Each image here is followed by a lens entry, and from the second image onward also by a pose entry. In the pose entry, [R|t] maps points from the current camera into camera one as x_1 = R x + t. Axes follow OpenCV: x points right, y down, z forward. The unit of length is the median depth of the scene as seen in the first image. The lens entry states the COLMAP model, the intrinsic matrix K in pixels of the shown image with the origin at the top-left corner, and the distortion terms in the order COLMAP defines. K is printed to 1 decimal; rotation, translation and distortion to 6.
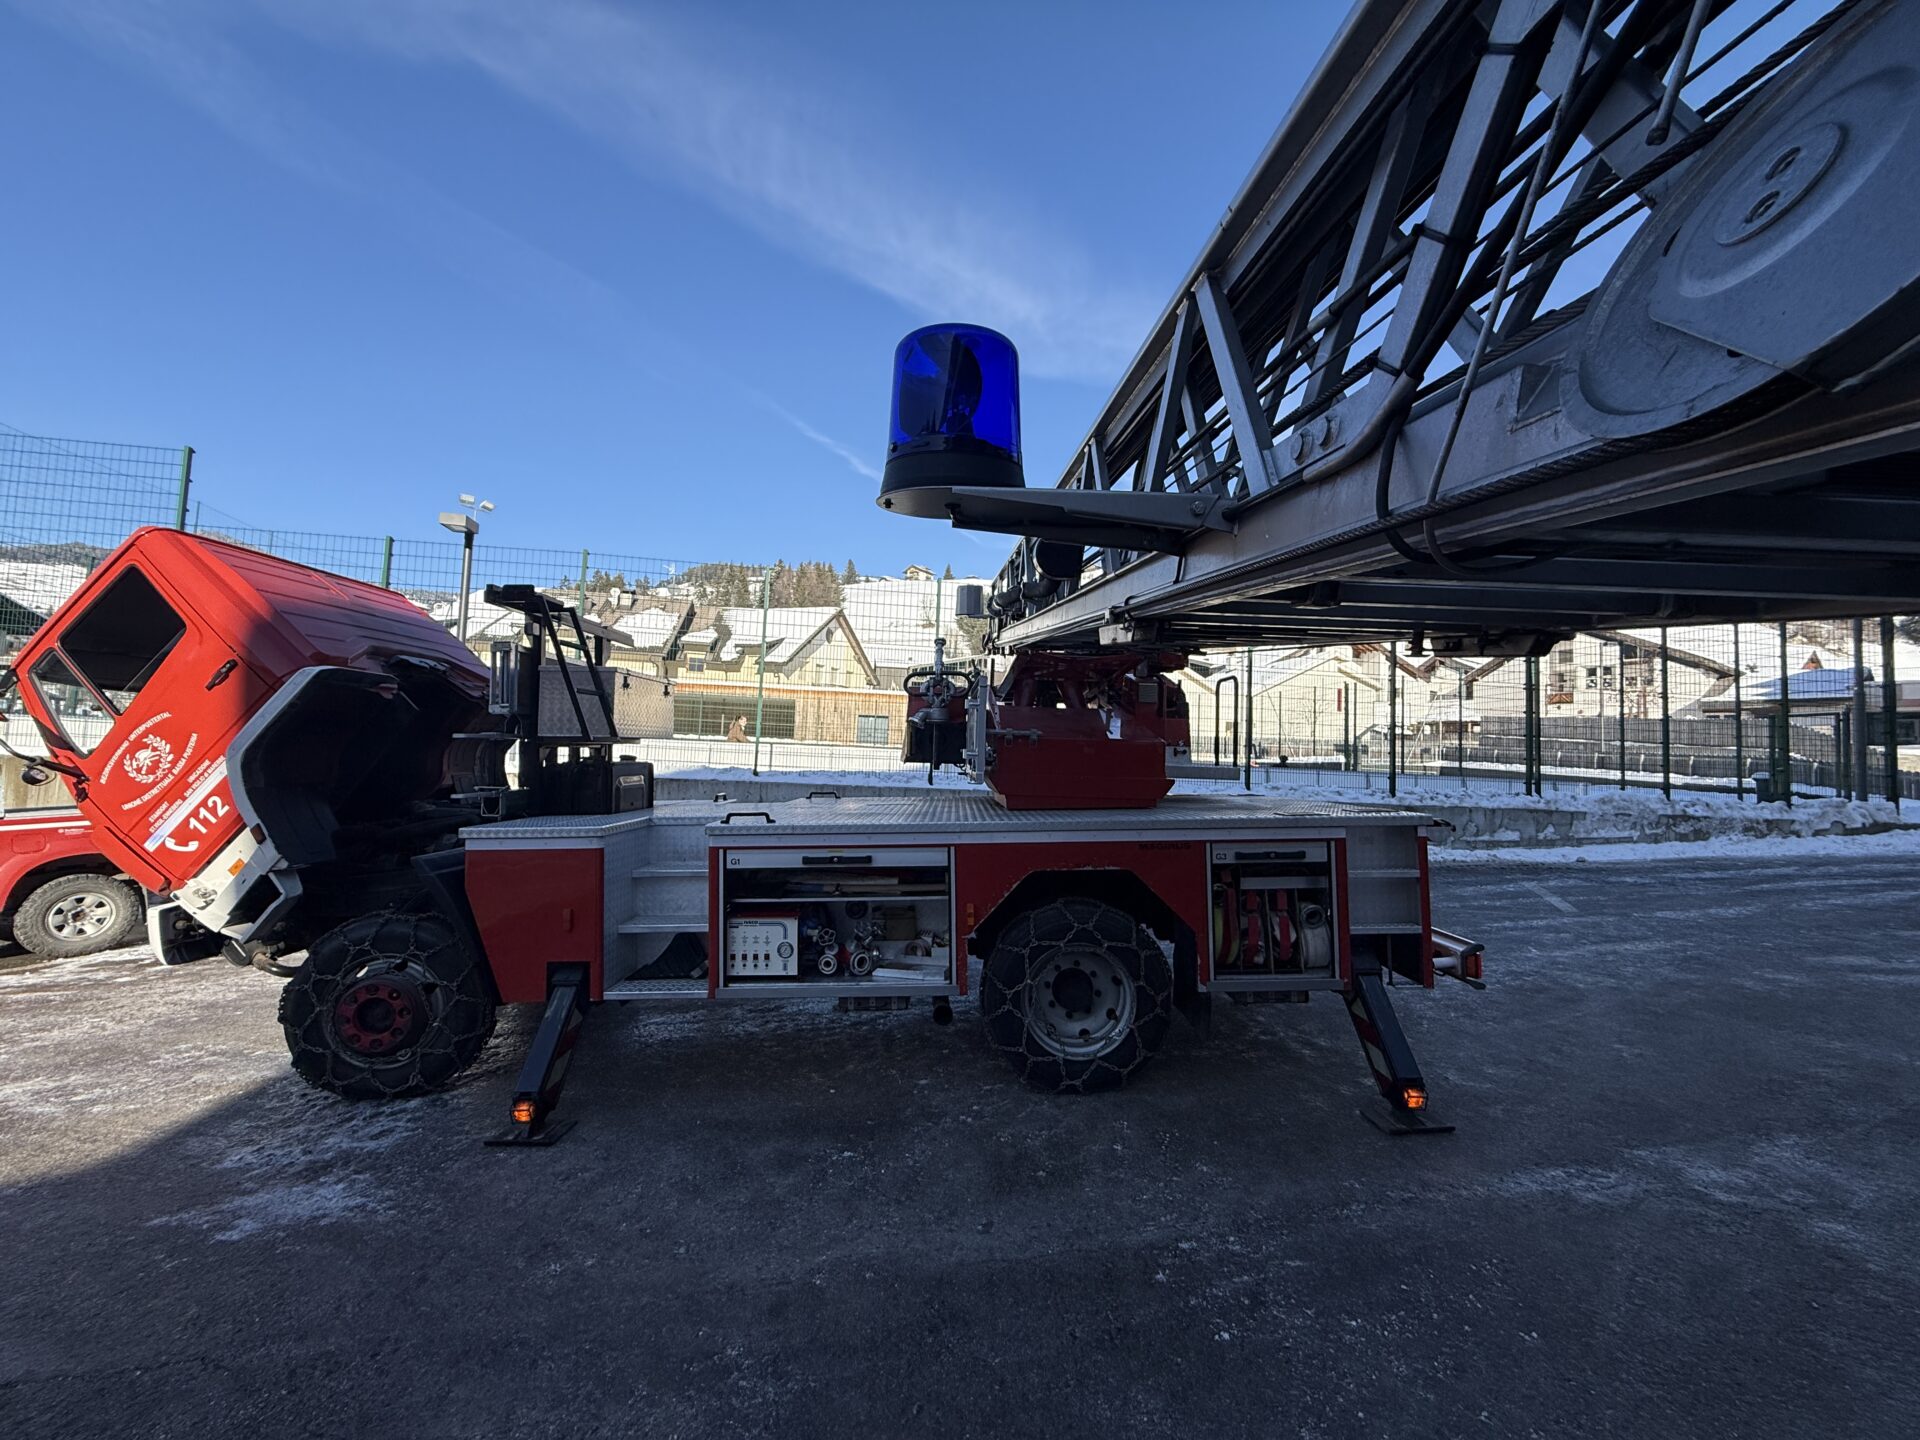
lens RADIAL K [[741.6, 0, 960.0], [0, 741.6, 720.0], [0, 0, 1]] dist [0.000284, 0.000163]
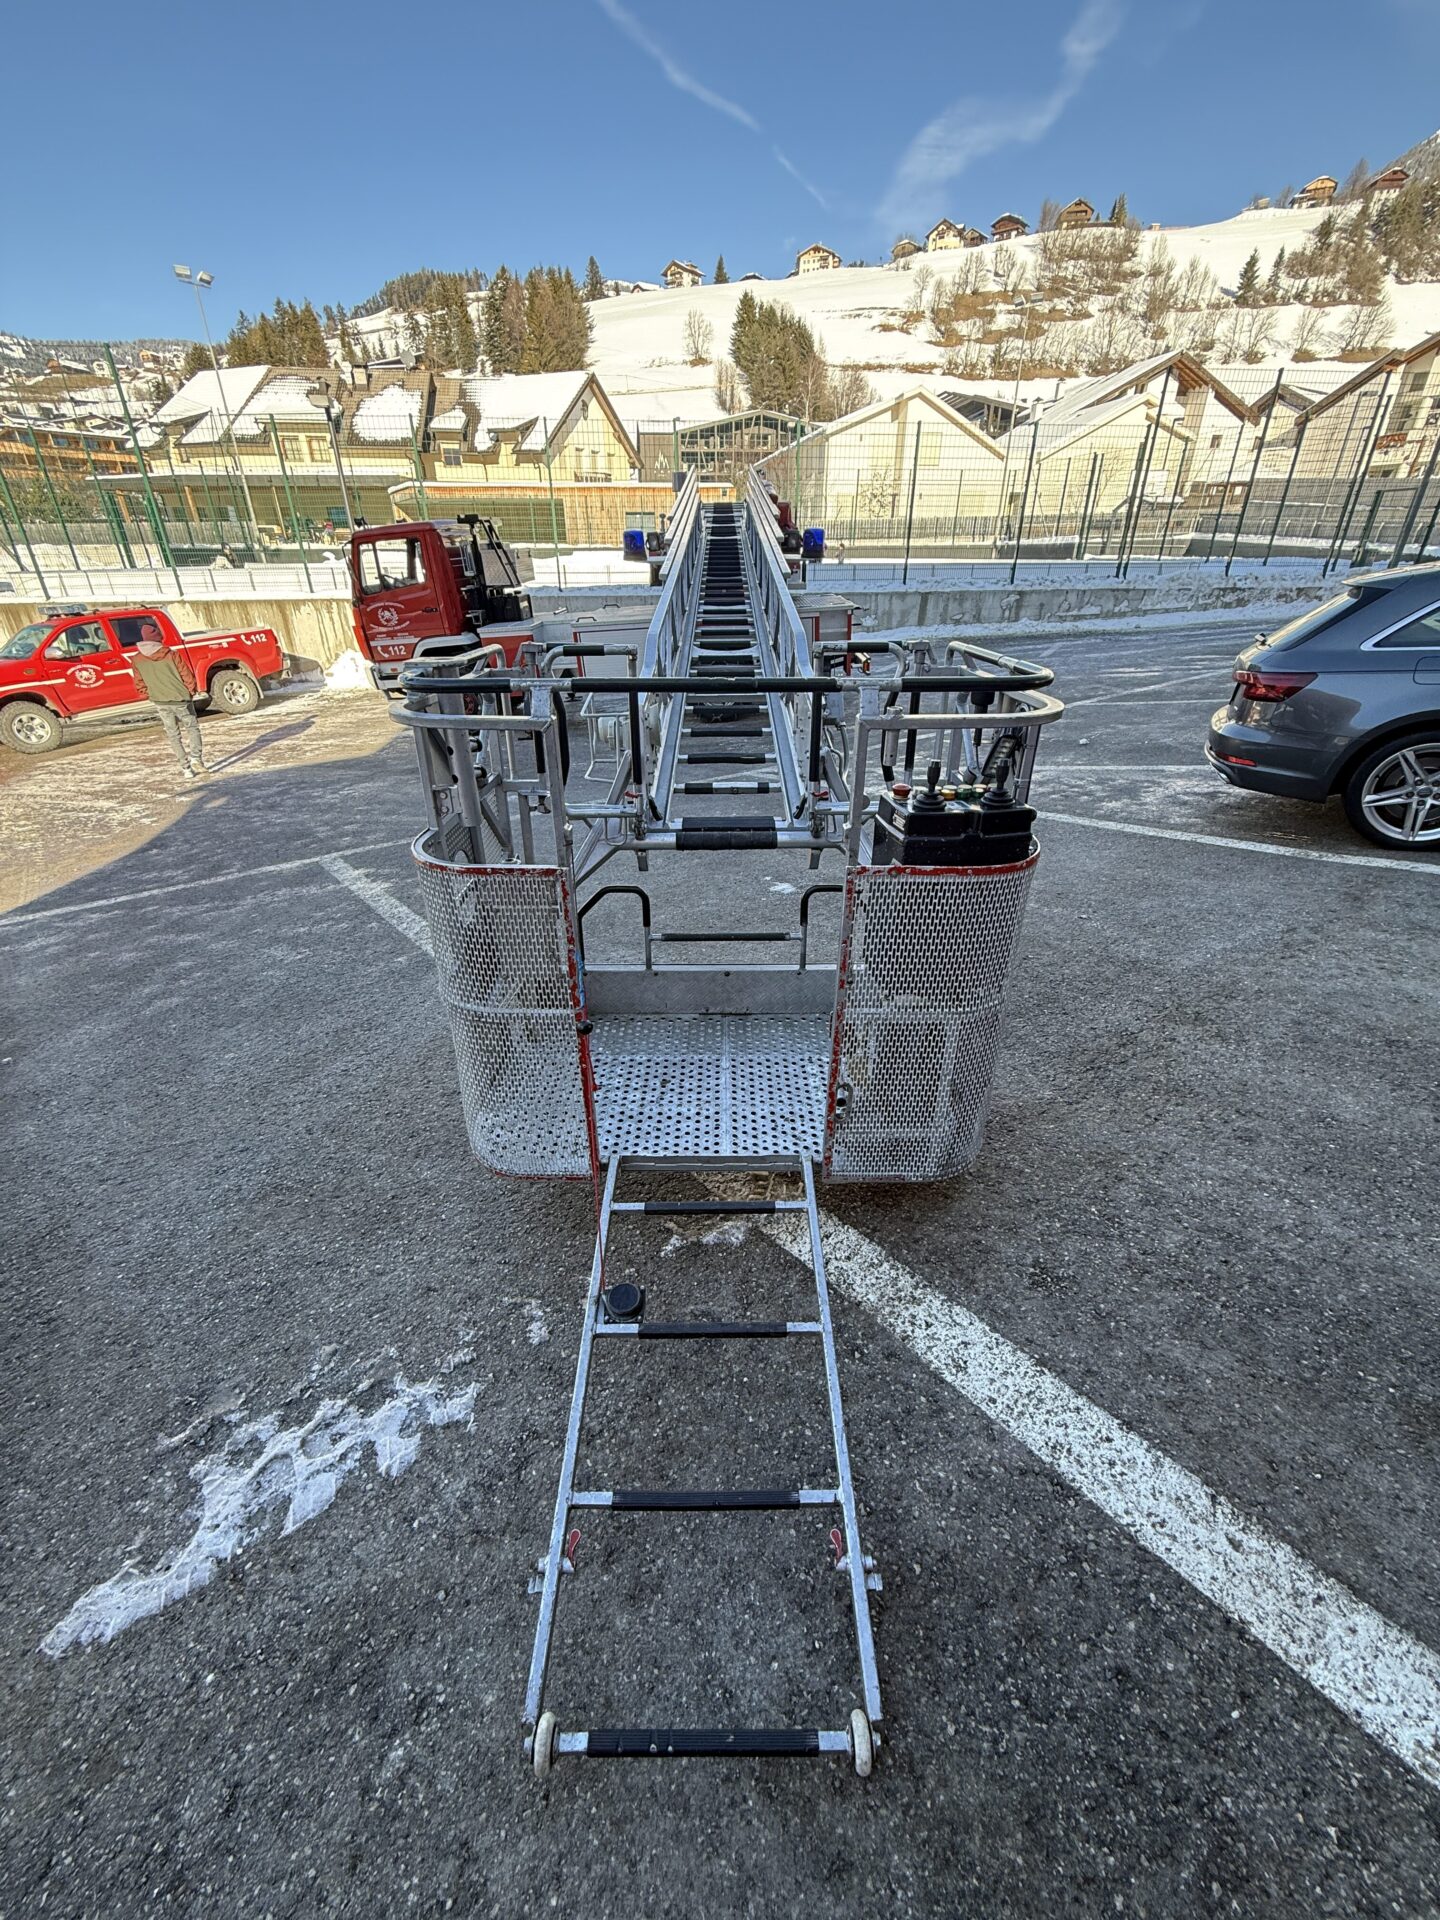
lens RADIAL K [[741.6, 0, 720.0], [0, 741.6, 960.0], [0, 0, 1]] dist [0.000284, 0.000163]
pose [[0.998370, -0.025787, -0.050912, 0.024262], [0.048943, 0.845714, 0.531388, -0.017941], [0.029354, -0.533013, 0.845597, -0.154872]]
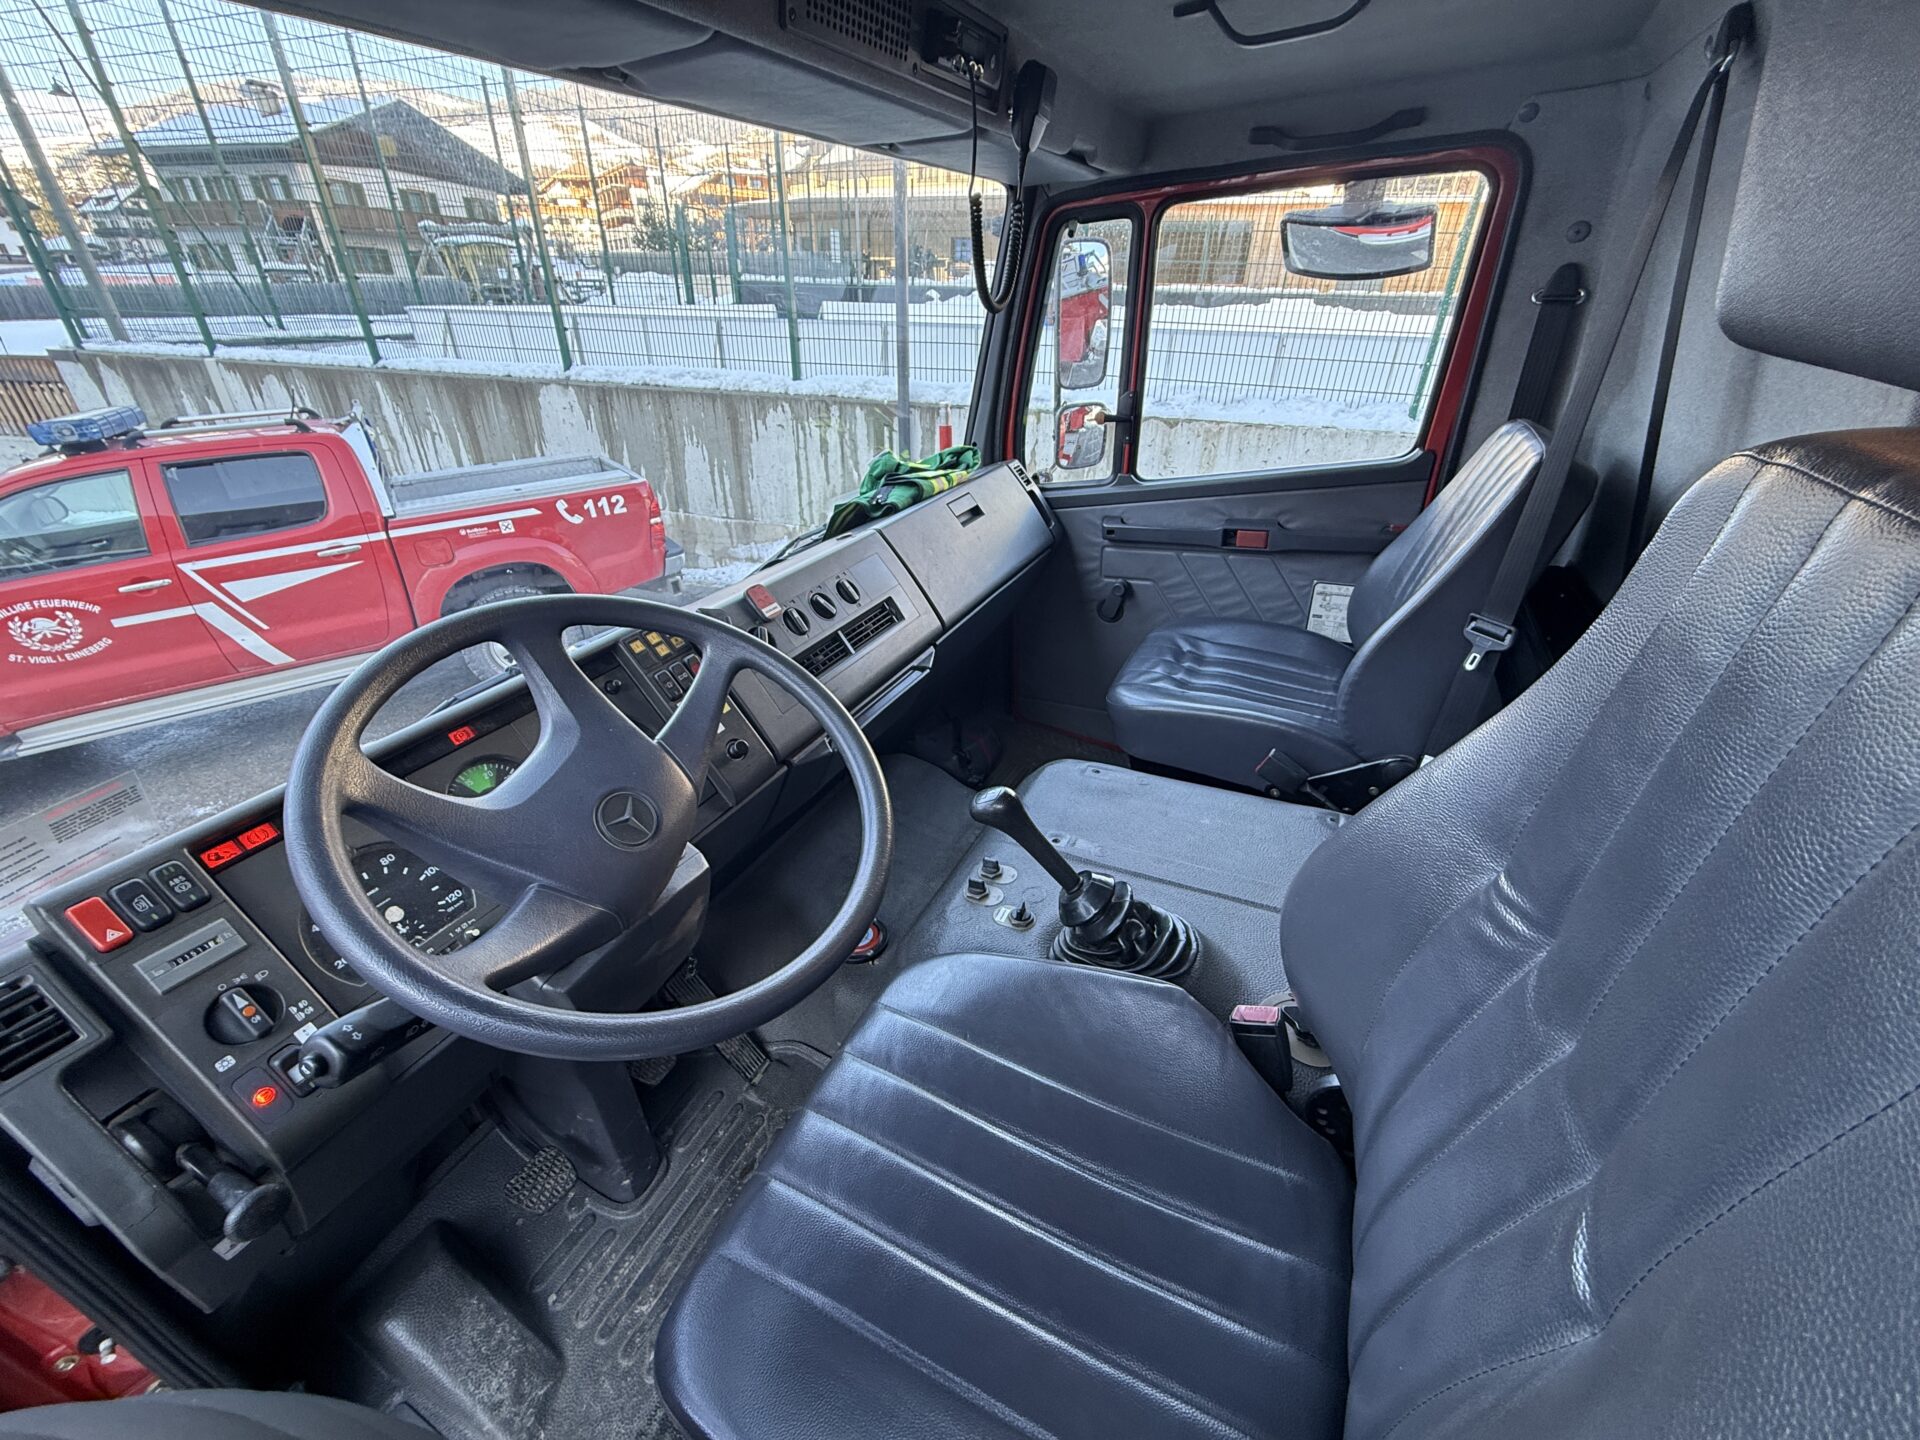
lens RADIAL K [[741.6, 0, 960.0], [0, 741.6, 720.0], [0, 0, 1]] dist [0.000284, 0.000163]
pose [[0.888401, 0.205330, -0.410590, -0.076015], [0.047383, 0.848606, 0.526899, -0.006984], [0.456617, -0.487553, 0.744173, 0.096697]]
